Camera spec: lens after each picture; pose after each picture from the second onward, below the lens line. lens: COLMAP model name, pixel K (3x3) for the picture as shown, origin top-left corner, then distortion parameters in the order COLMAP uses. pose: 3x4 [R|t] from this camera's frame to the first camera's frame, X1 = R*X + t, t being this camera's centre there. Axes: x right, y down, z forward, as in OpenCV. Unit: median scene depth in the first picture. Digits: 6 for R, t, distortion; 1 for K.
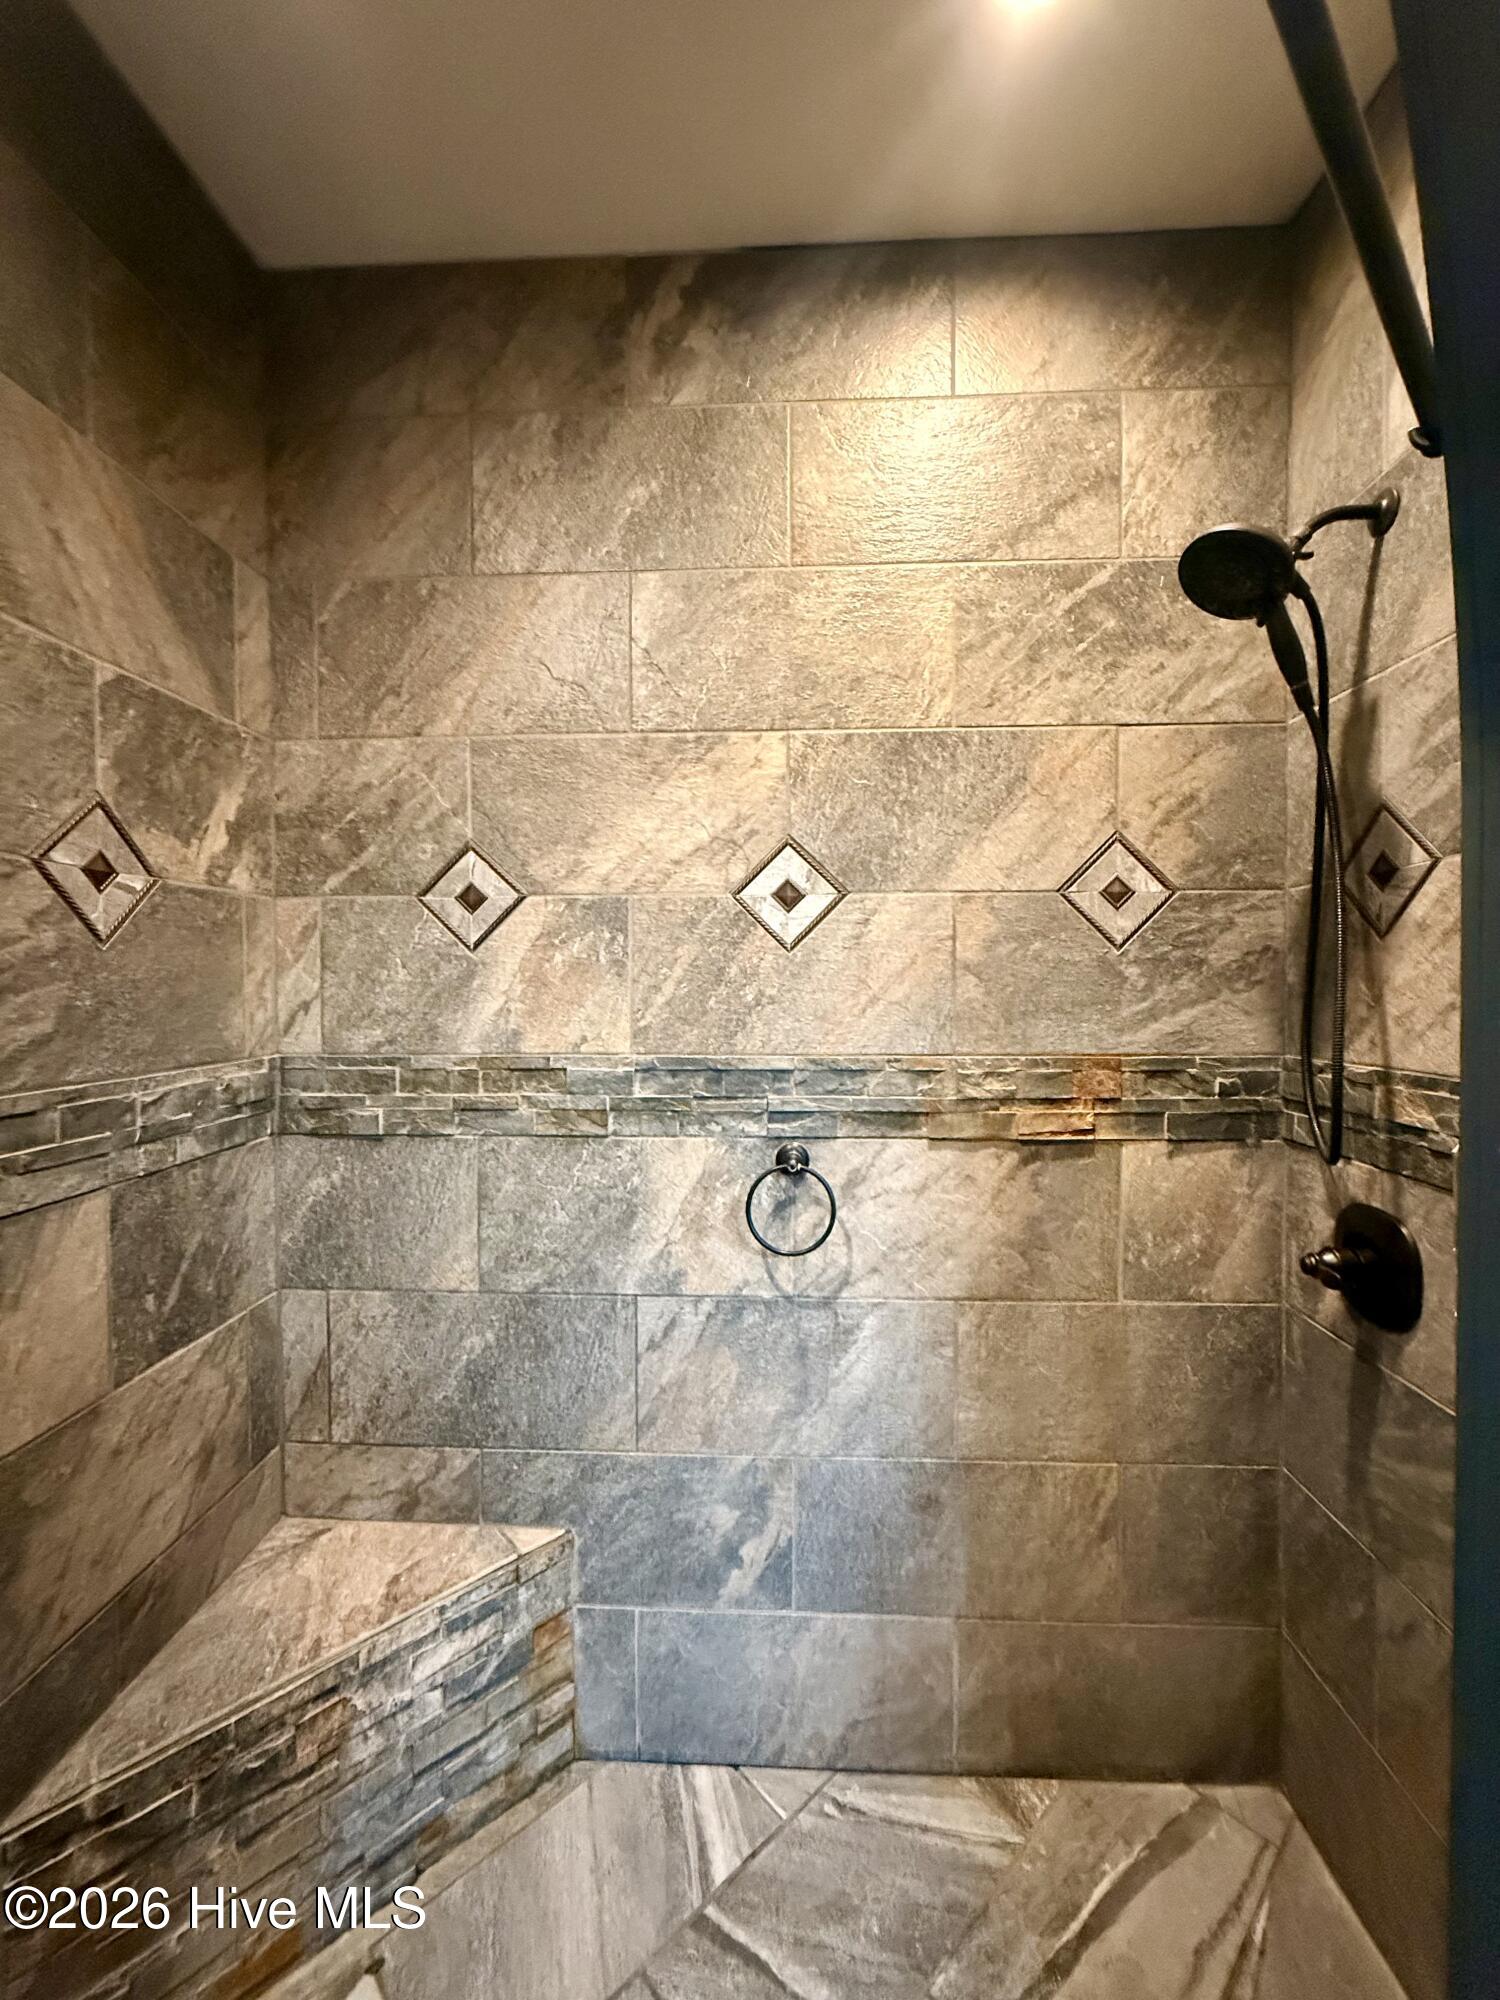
lens RADIAL K [[798.4, 0, 753.7], [0, 798.4, 996.8], [0, 0, 1]] dist [0.000199, 0.000065]
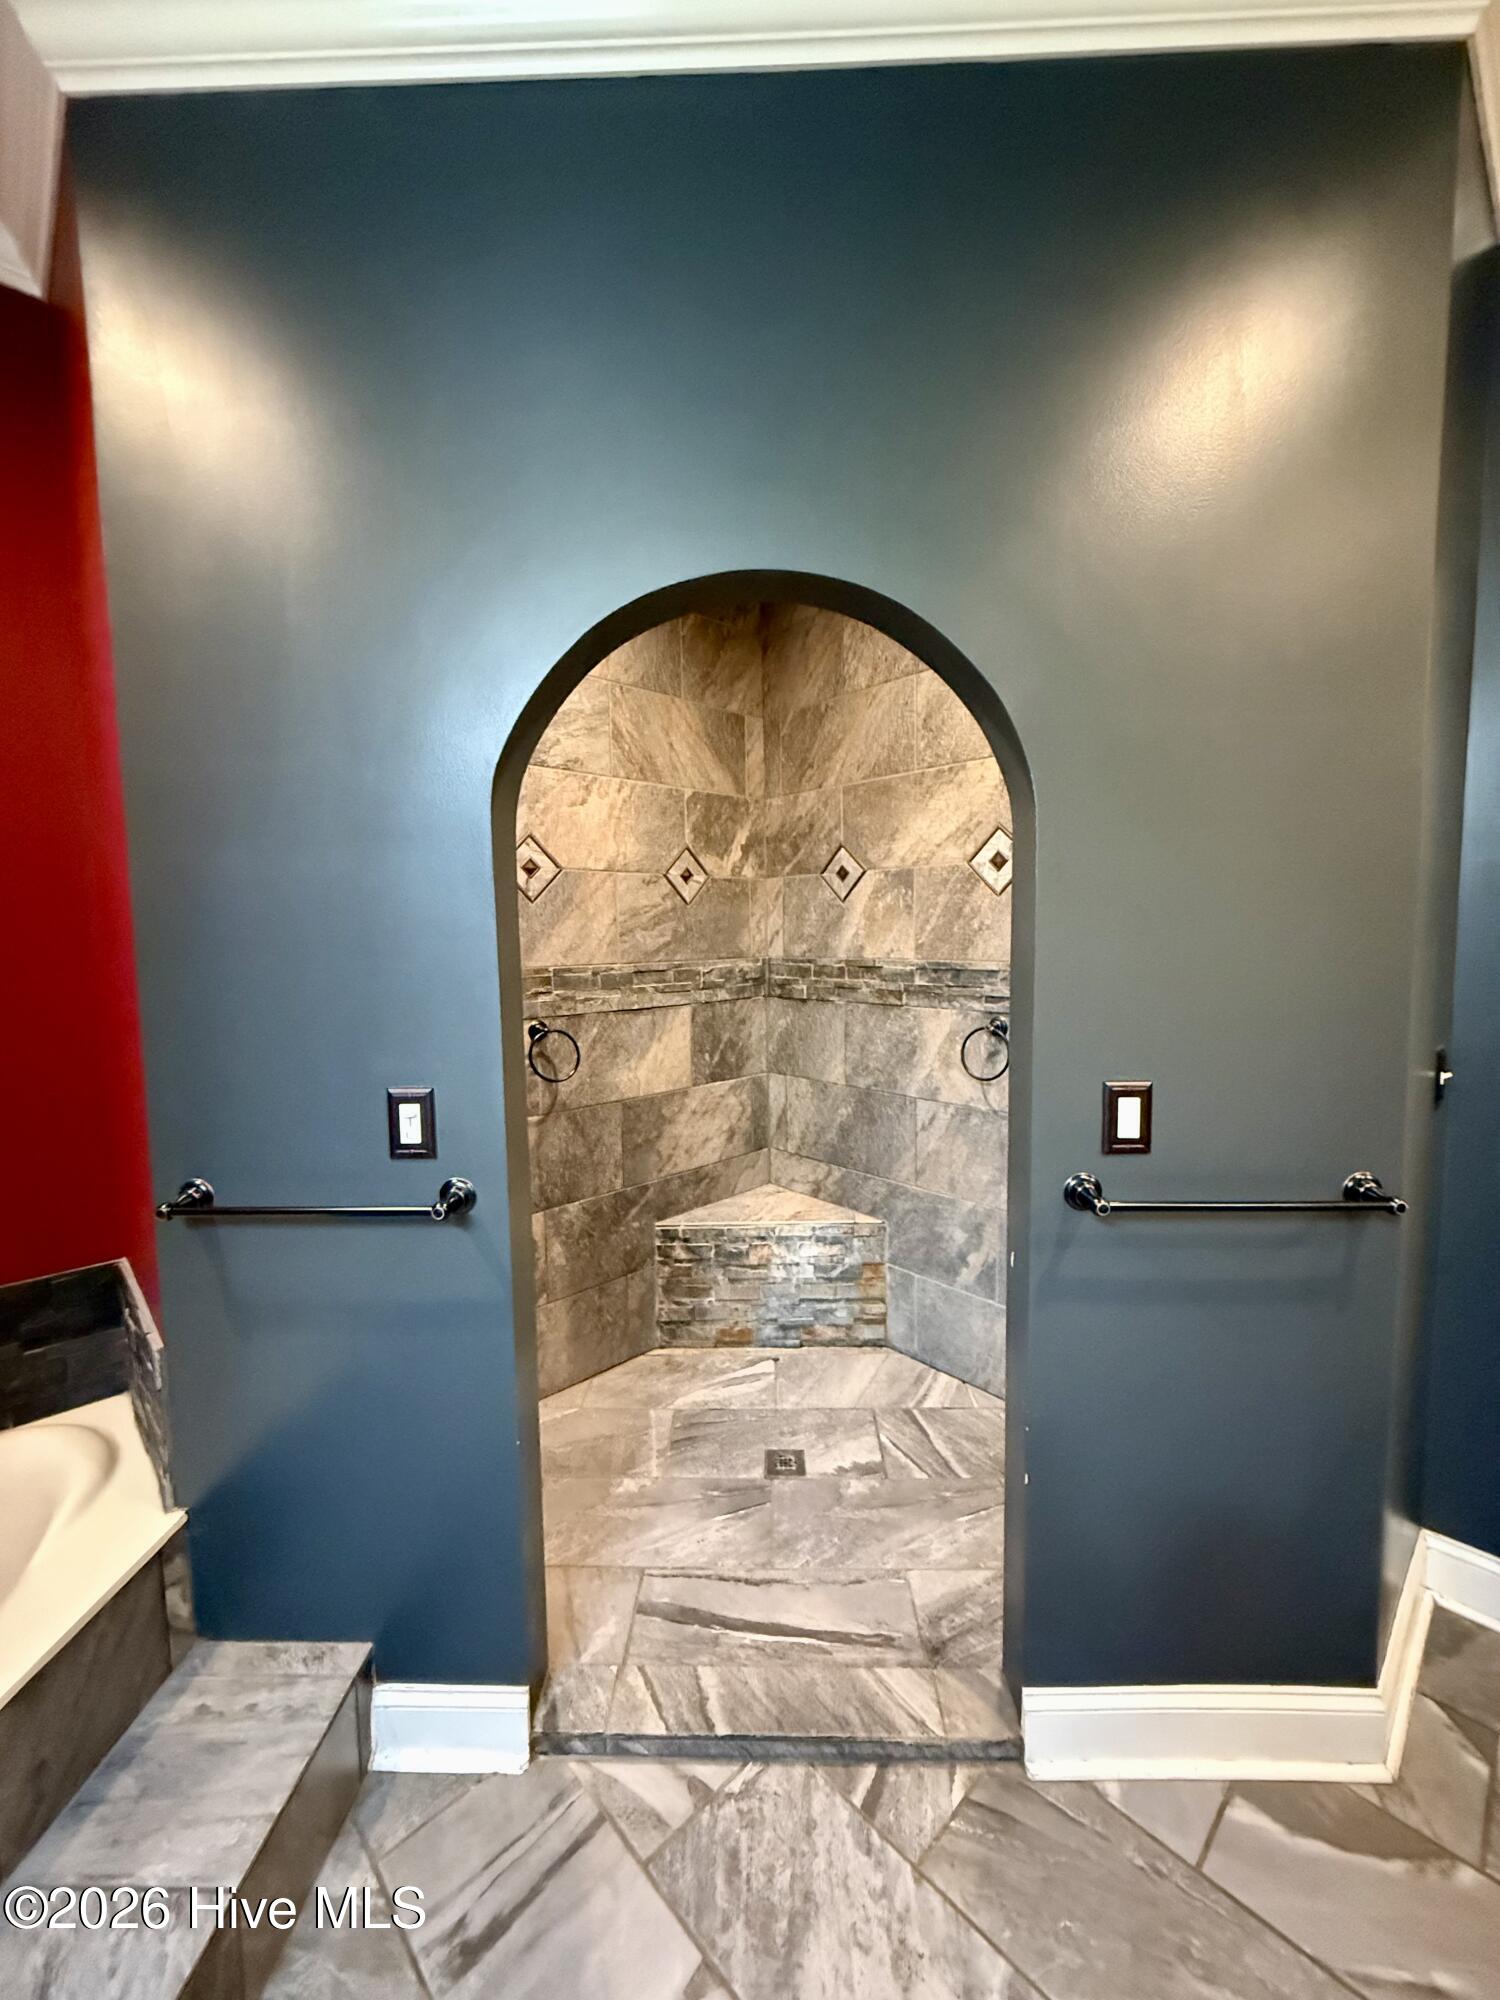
lens RADIAL K [[798.4, 0, 753.2], [0, 798.4, 993.0], [0, 0, 1]] dist [0.000199, 0.000065]
pose [[0.720638, 0.047447, -0.691686, 0.799889], [0.000489, 0.997621, 0.068943, 0.025350], [0.693311, -0.050021, 0.718900, -0.492013]]
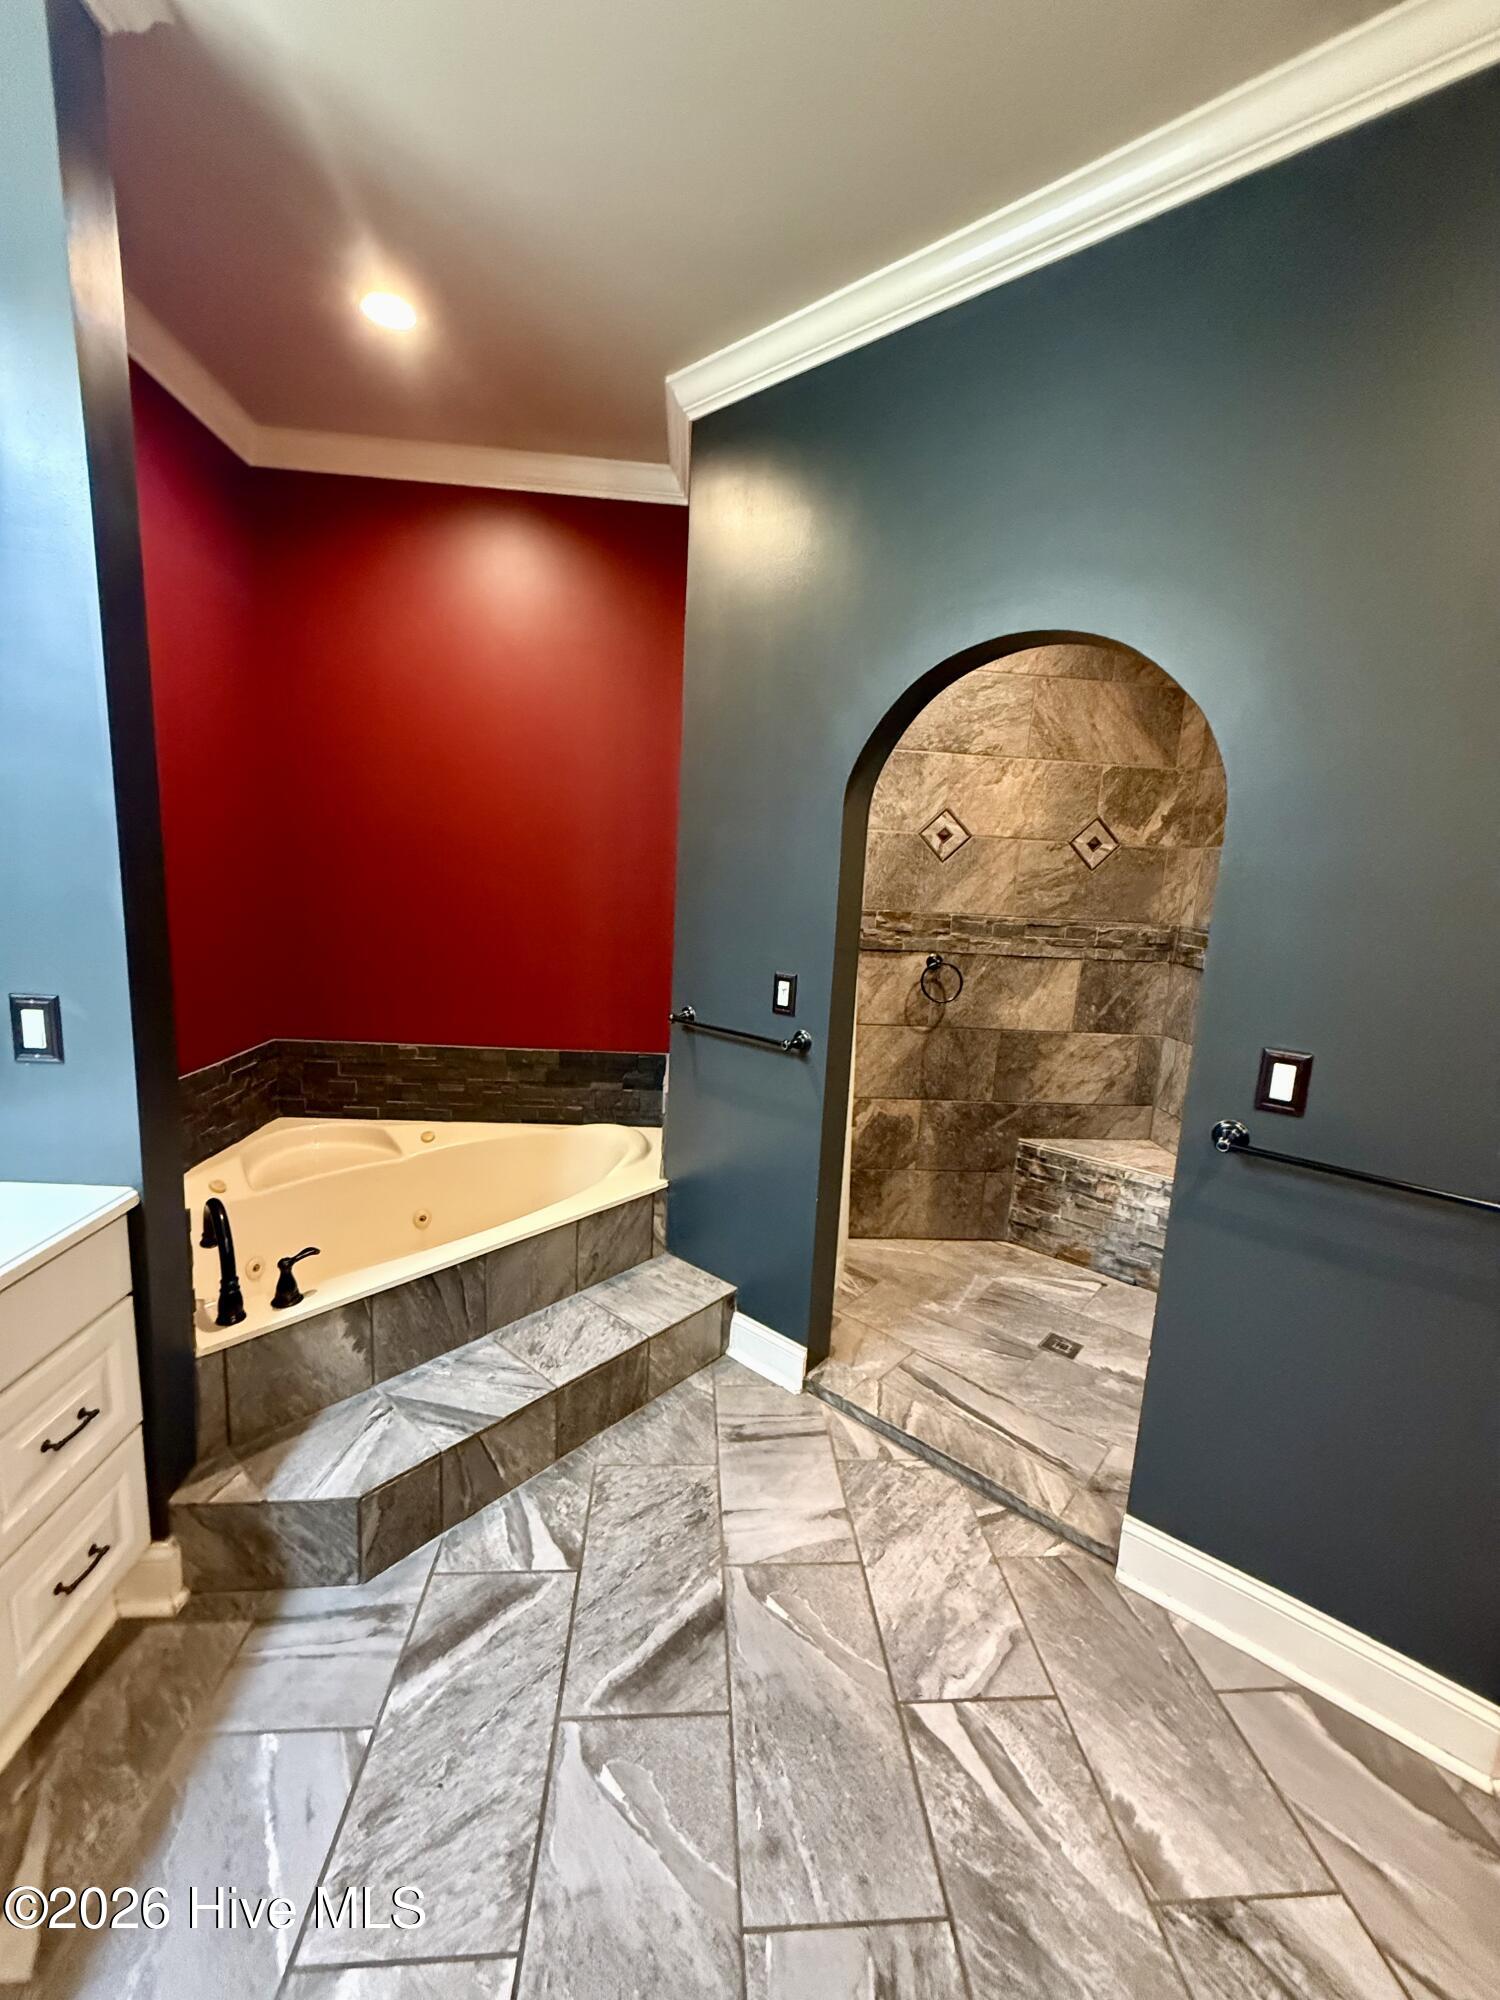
lens RADIAL K [[798.4, 0, 751.3], [0, 798.4, 993.9], [0, 0, 1]] dist [0.000199, 0.000065]
pose [[0.120916, 0.162521, -0.979268, 1.376727], [-0.069779, 0.985458, 0.154933, 0.005054], [0.990207, 0.049599, 0.130498, -0.377561]]
